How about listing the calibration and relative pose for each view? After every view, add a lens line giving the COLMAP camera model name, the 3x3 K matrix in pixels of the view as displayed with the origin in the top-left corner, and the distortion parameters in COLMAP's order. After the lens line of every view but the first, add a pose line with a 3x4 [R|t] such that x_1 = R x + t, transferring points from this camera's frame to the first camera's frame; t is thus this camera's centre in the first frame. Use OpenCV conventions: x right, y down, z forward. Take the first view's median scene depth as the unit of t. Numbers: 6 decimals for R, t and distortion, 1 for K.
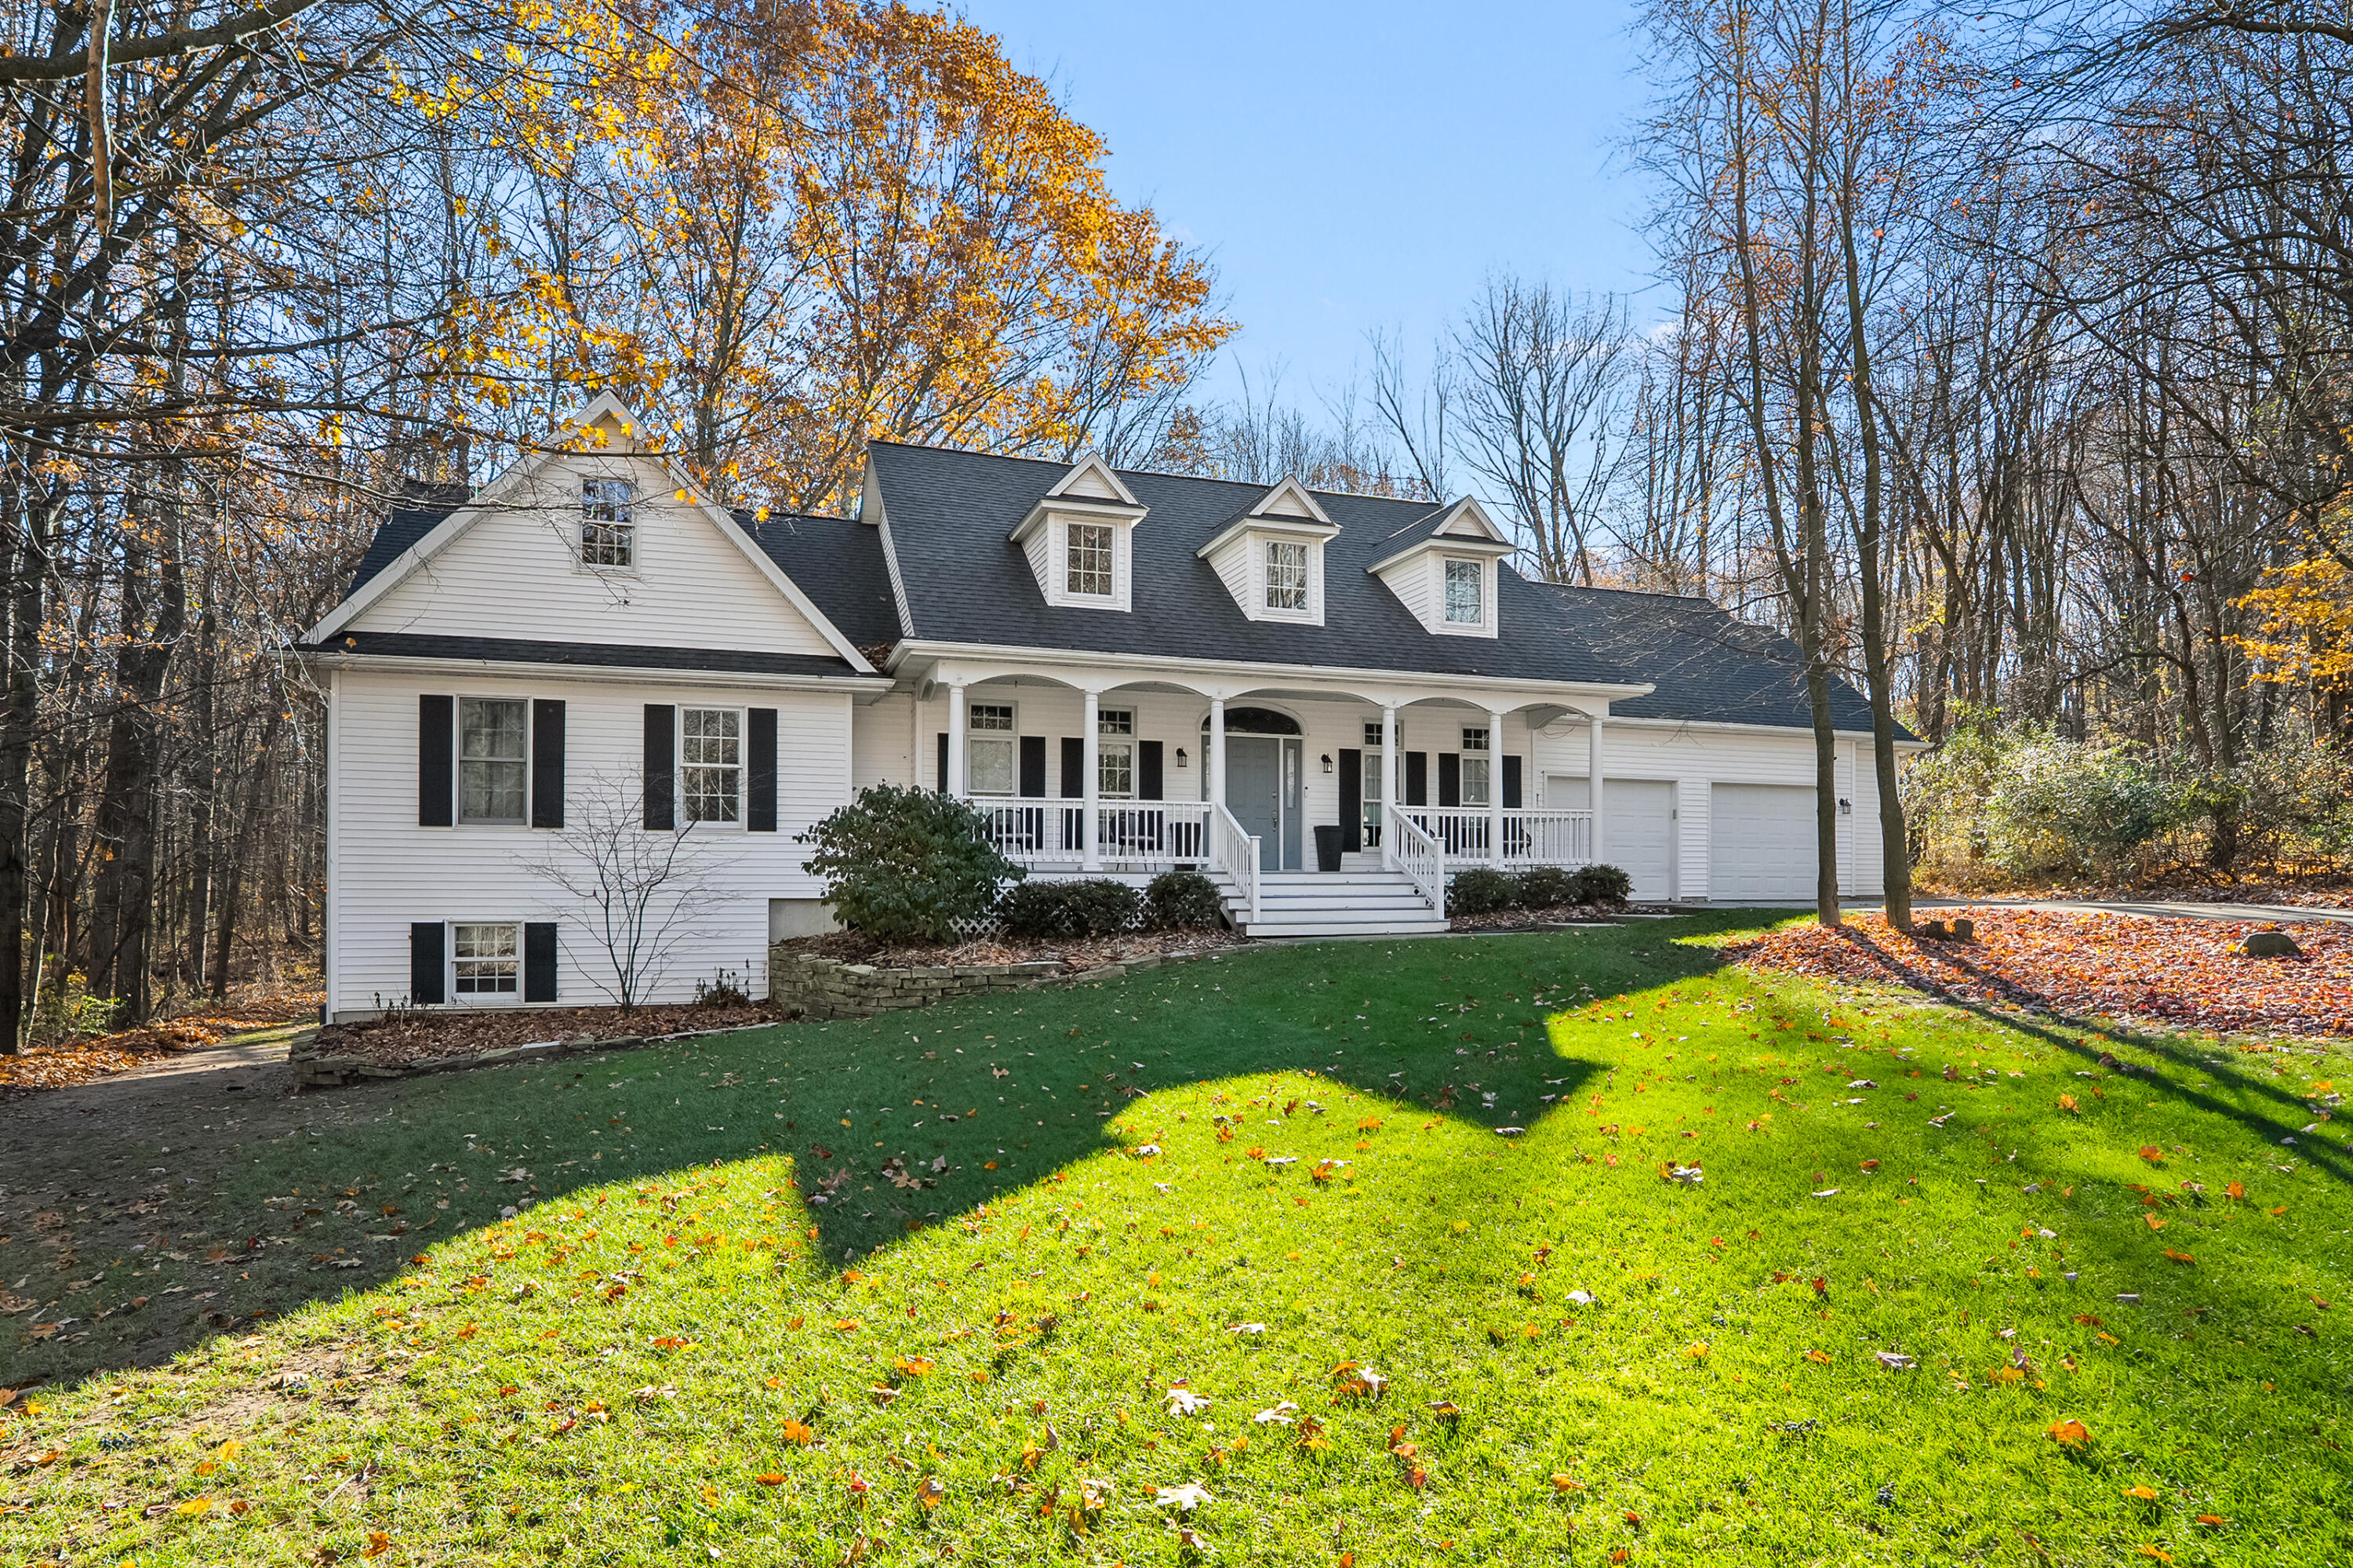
lens RADIAL K [[1279.8, 0, 1176.1], [0, 1279.8, 780.9], [0, 0, 1]] dist [0.004343, -0.000279]
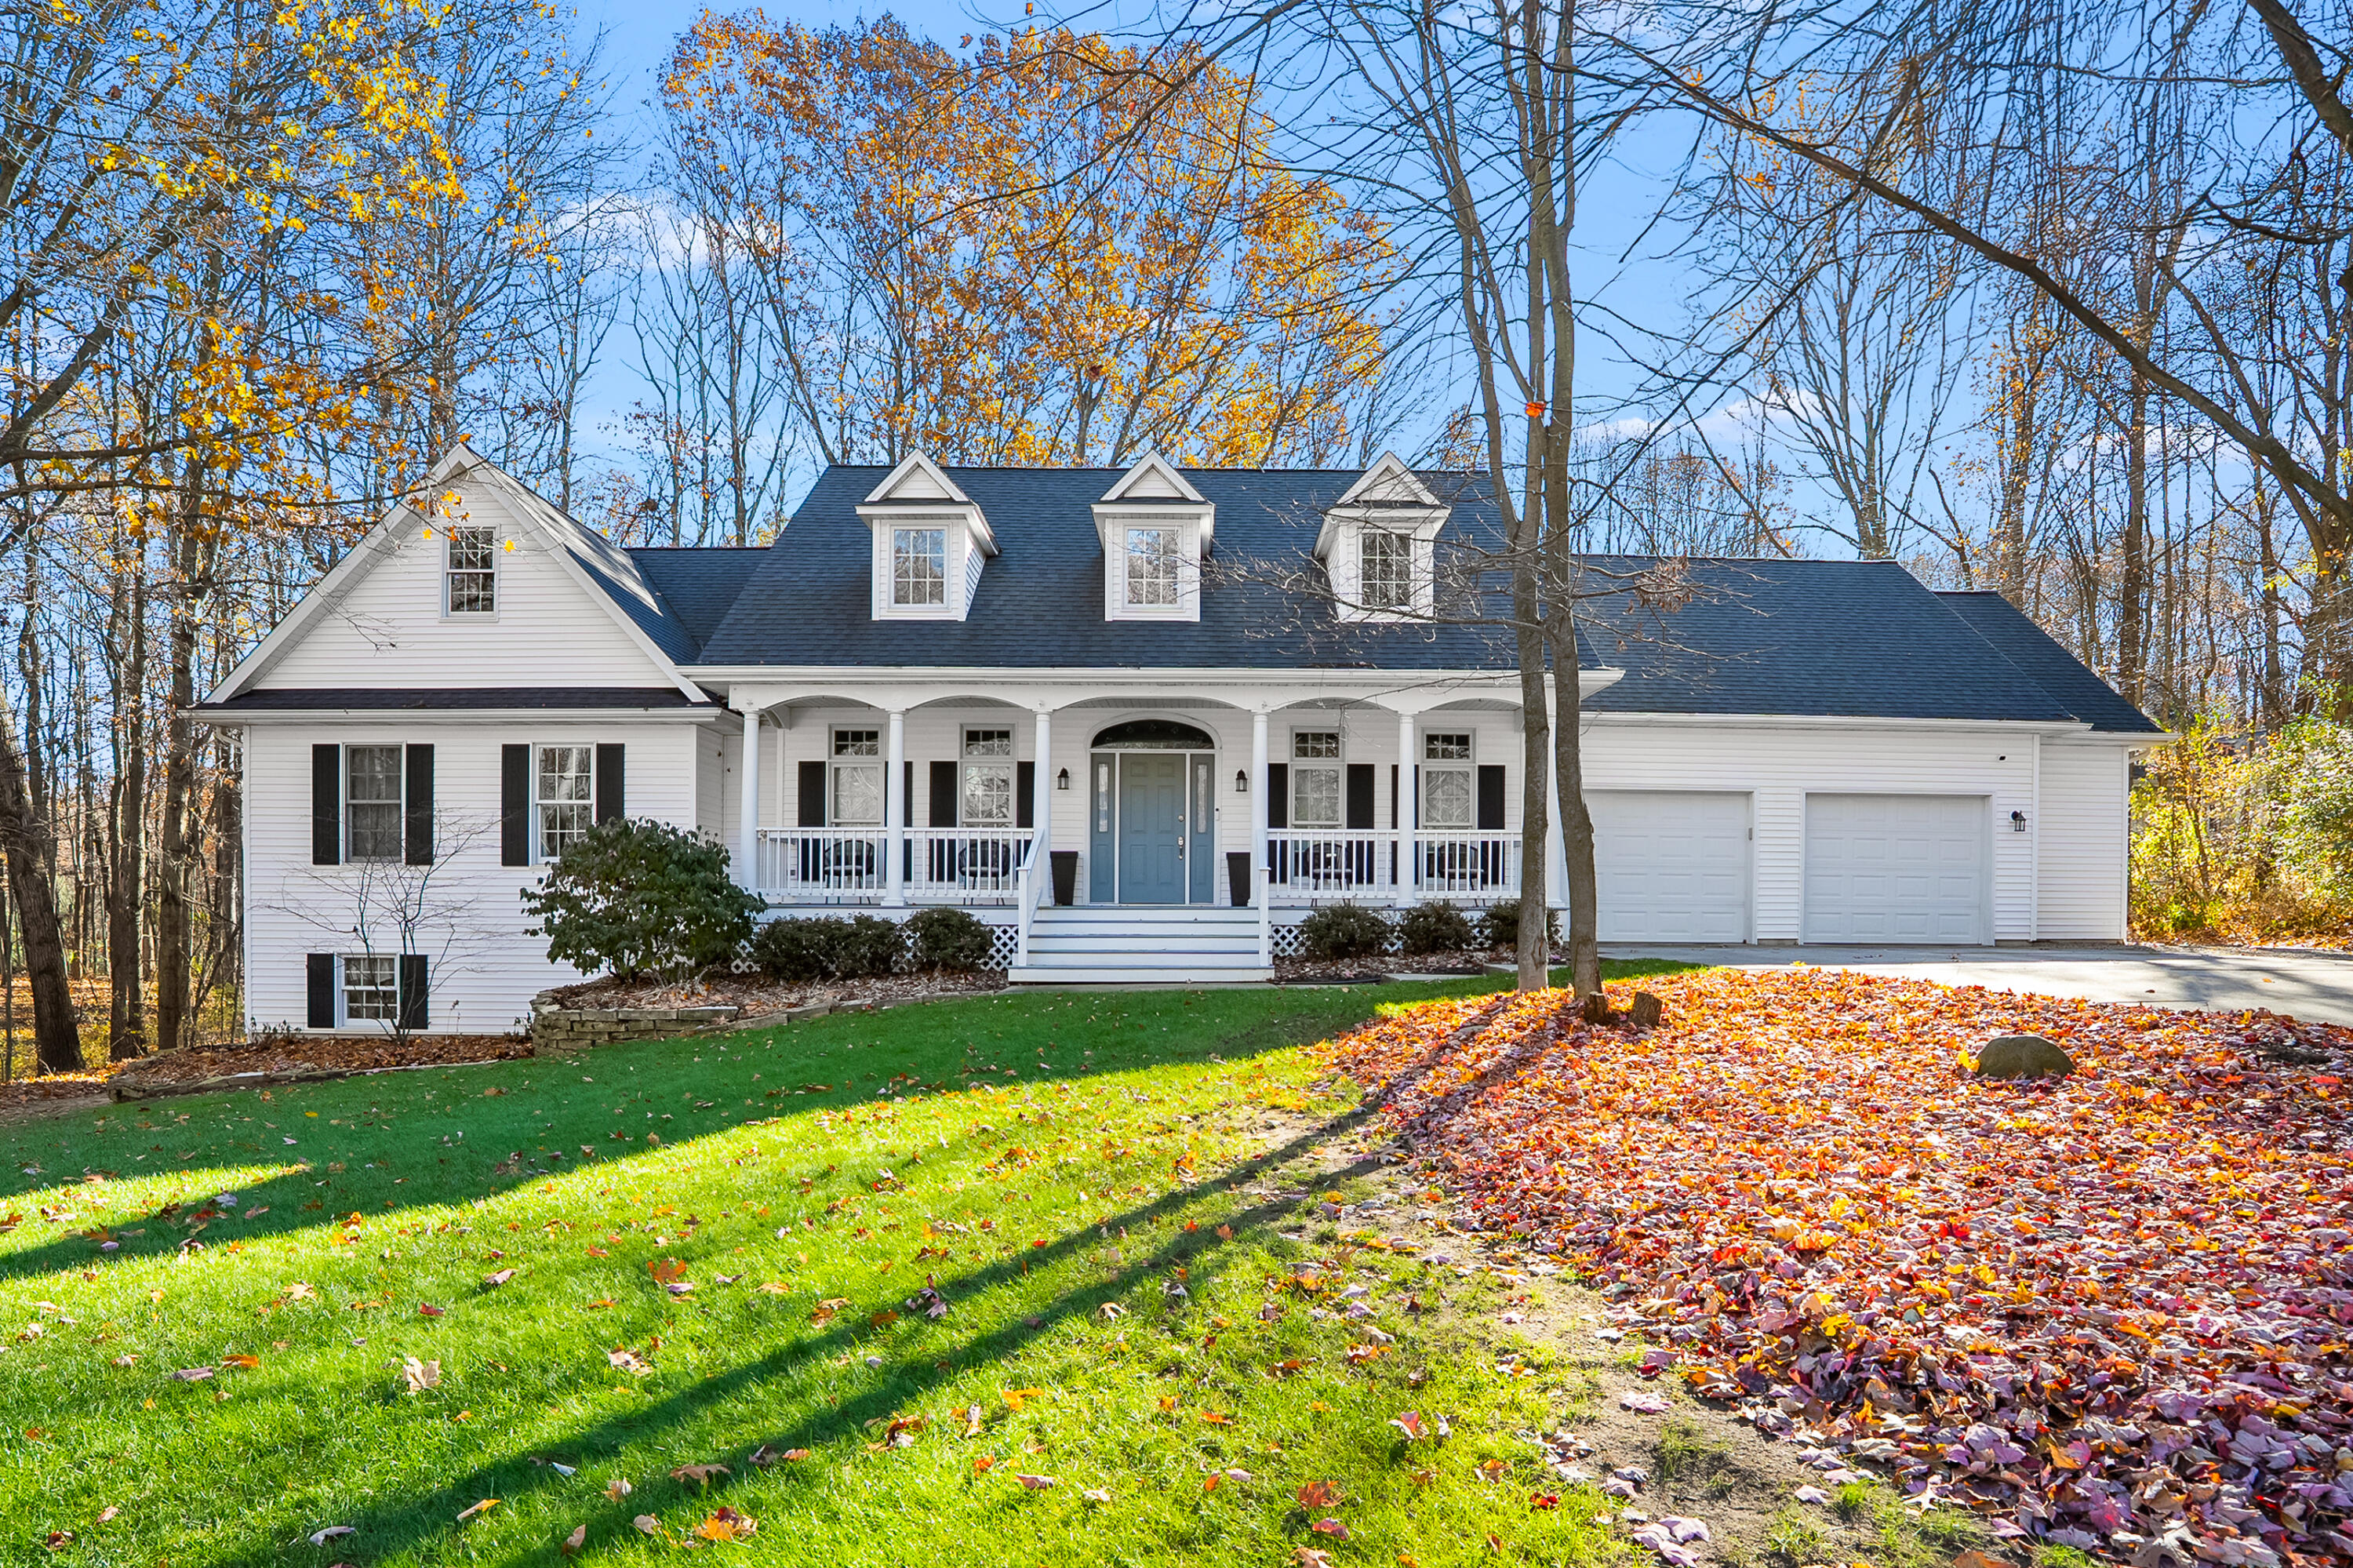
lens RADIAL K [[1338.5, 0, 1176.6], [0, 1338.5, 806.4], [0, 0, 1]] dist [-0.018809, 0.000517]
pose [[0.941220, -0.025604, -0.336822, 0.447993], [0.023688, 0.999671, -0.009798, 0.013078], [0.336962, 0.001244, 0.941517, 0.170223]]
